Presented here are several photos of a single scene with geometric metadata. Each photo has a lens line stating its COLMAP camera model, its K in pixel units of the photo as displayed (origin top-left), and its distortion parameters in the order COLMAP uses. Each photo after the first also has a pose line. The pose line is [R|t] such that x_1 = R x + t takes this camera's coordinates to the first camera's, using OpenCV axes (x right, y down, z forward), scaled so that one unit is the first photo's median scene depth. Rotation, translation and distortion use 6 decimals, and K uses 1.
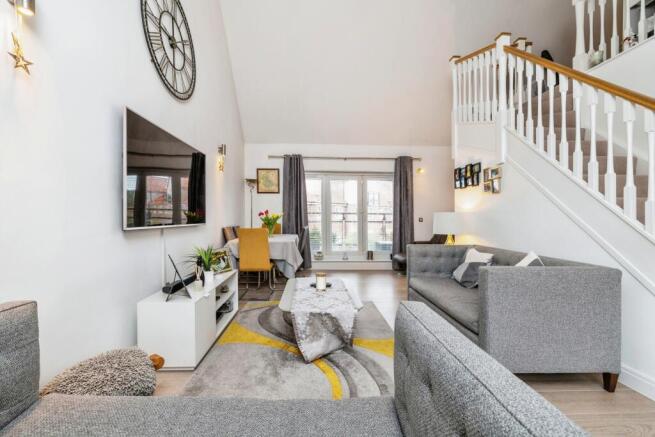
lens RADIAL K [[285.6, 0, 327.5], [0, 285.6, 218.5], [0, 0, 1]] dist [-0.002076, -0.000784]
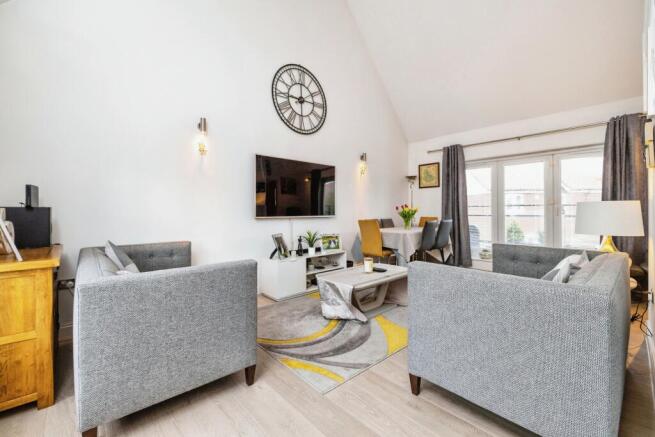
lens RADIAL K [[285.6, 0, 327.5], [0, 285.6, 218.5], [0, 0, 1]] dist [-0.002076, -0.000784]
pose [[0.620907, 0.014754, -0.783746, 0.381959], [0.007501, 0.999665, 0.024761, -0.003561], [0.783849, -0.021253, 0.620588, 0.062261]]
